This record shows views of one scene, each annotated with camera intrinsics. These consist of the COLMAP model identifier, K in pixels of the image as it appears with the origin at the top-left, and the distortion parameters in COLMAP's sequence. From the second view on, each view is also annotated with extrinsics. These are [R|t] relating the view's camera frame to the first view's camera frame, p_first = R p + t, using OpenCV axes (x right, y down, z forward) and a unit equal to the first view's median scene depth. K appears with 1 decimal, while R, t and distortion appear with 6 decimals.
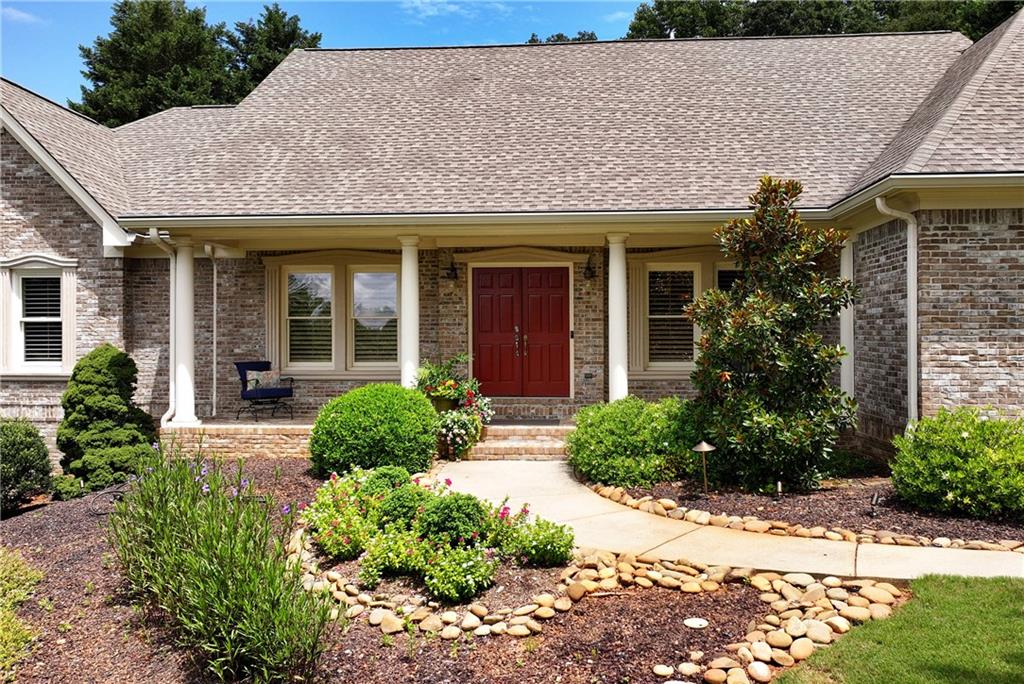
lens RADIAL K [[861.9, 0, 524.4], [0, 861.9, 340.7], [0, 0, 1]] dist [0.009225, -0.003174]
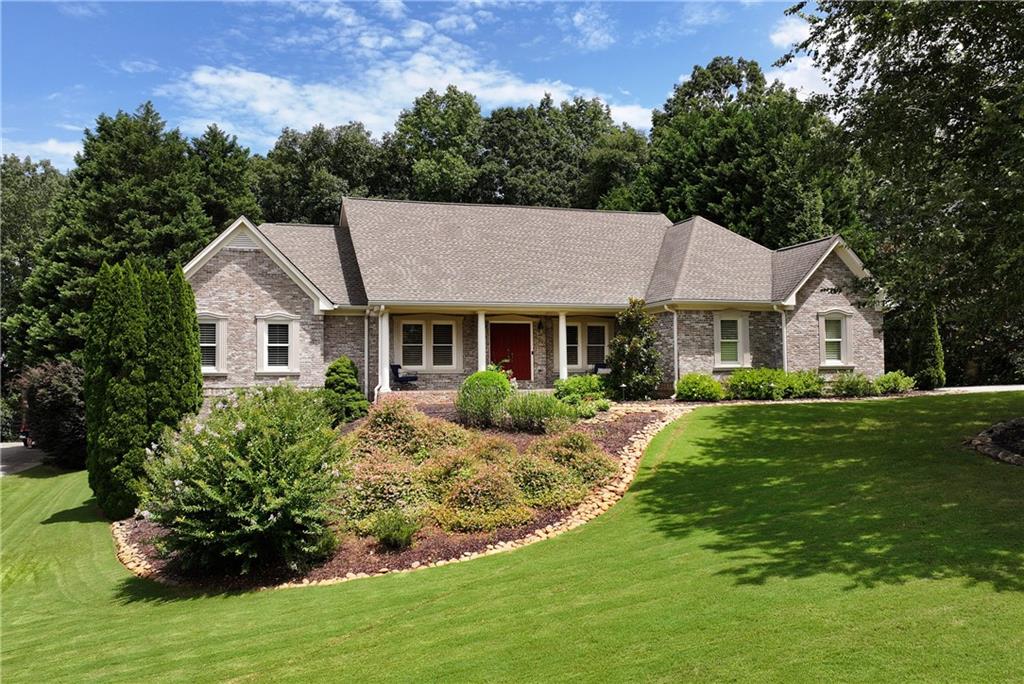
lens RADIAL K [[861.9, 0, 524.4], [0, 861.9, 340.7], [0, 0, 1]] dist [0.009225, -0.003174]
pose [[0.926291, 0.008649, 0.376711, -0.830248], [0.007978, 0.999062, -0.042554, 0.058098], [-0.376726, 0.042423, 0.925353, -1.121612]]
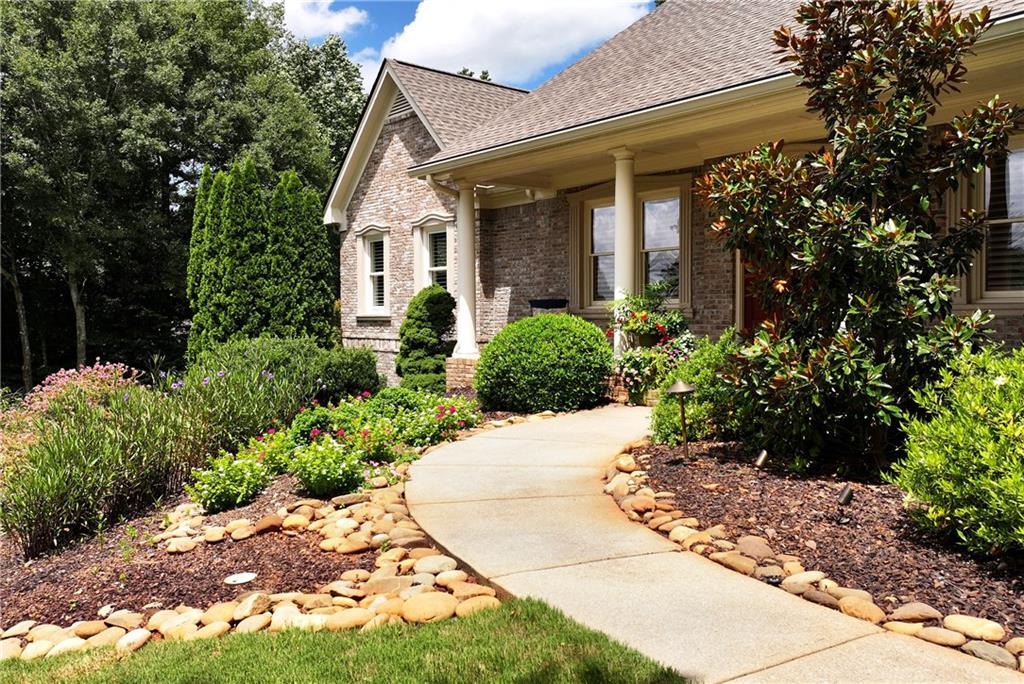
lens RADIAL K [[861.9, 0, 524.4], [0, 861.9, 340.7], [0, 0, 1]] dist [0.009225, -0.003174]
pose [[0.682447, 0.017510, -0.730725, 0.401751], [0.004467, 0.999594, 0.028124, 0.043911], [0.730921, -0.022457, 0.682093, 0.295488]]
